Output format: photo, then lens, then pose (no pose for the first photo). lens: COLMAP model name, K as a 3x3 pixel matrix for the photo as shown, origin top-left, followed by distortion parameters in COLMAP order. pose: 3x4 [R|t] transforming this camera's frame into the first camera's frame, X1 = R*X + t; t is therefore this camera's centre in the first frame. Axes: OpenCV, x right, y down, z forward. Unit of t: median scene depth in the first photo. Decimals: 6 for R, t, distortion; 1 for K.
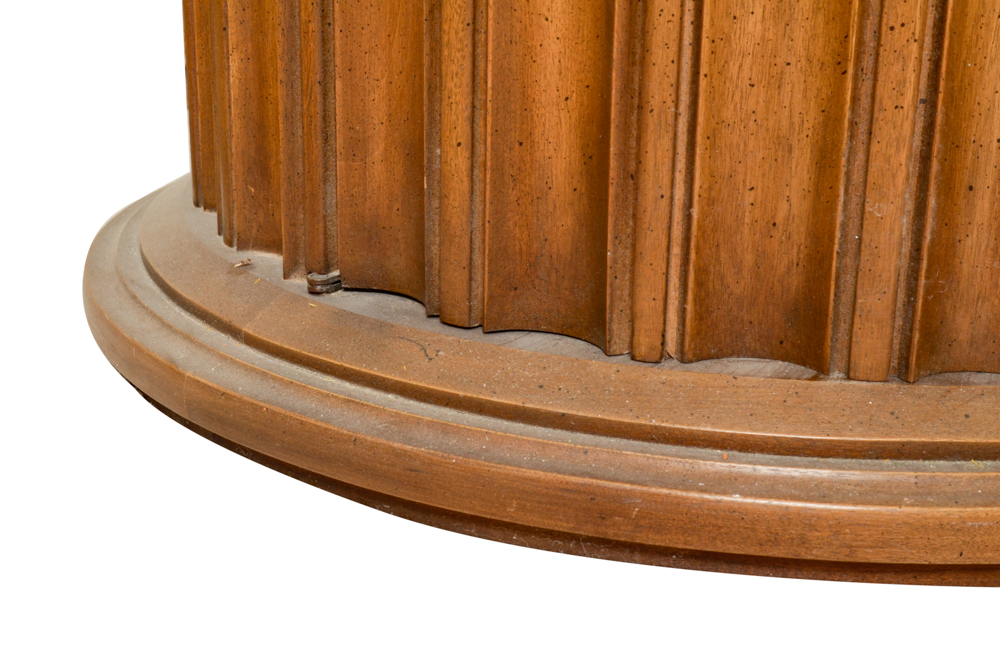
lens RADIAL K [[1502.2, 0, 500.0], [0, 1502.2, 331.0], [0, 0, 1]] dist [-0.011117, 0.029693]
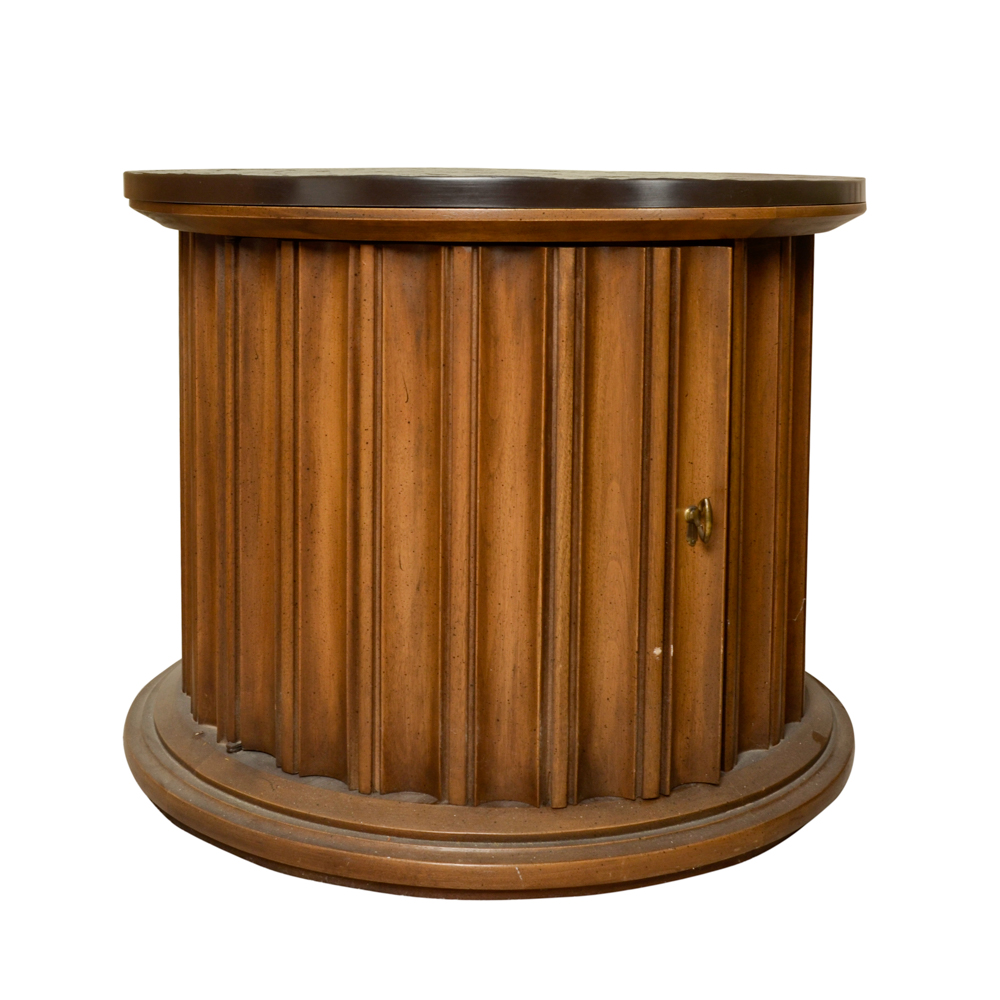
lens RADIAL K [[1498.6, 0, 475.6], [0, 1498.6, 288.6], [0, 0, 1]] dist [-0.018727, -0.032416]
pose [[0.998753, -0.003650, -0.049782, 0.383146], [-0.007948, 0.972971, -0.230790, -0.204301], [0.049279, 0.230898, 0.971729, -1.377771]]
